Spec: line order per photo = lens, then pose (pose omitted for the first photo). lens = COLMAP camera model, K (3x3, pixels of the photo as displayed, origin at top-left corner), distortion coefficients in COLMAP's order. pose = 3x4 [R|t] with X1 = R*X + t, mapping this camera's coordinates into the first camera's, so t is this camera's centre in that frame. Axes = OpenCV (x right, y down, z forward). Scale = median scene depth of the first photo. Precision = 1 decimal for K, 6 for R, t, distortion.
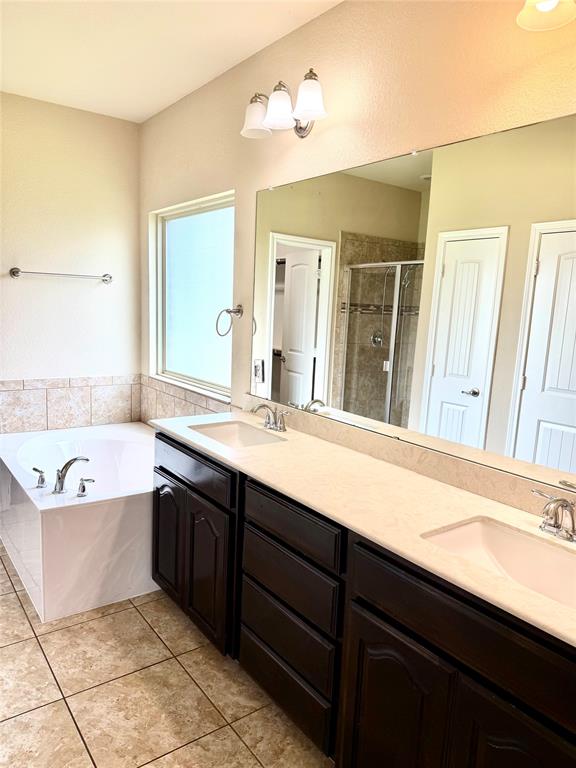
lens RADIAL K [[541.8, 0, 288.0], [0, 541.8, 386.3], [0, 0, 1]] dist [0.030767, -0.027806]
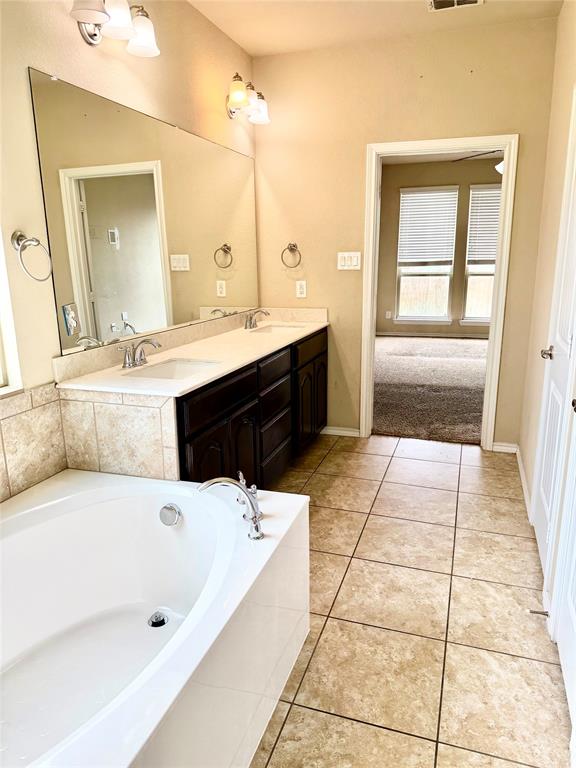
lens RADIAL K [[541.8, 0, 289.3], [0, 541.8, 385.7], [0, 0, 1]] dist [0.030767, -0.027806]
pose [[-0.572442, -0.229605, 0.787141, -1.208347], [0.104506, 0.931733, 0.347783, -0.233013], [-0.813258, 0.281346, -0.509368, 1.633263]]
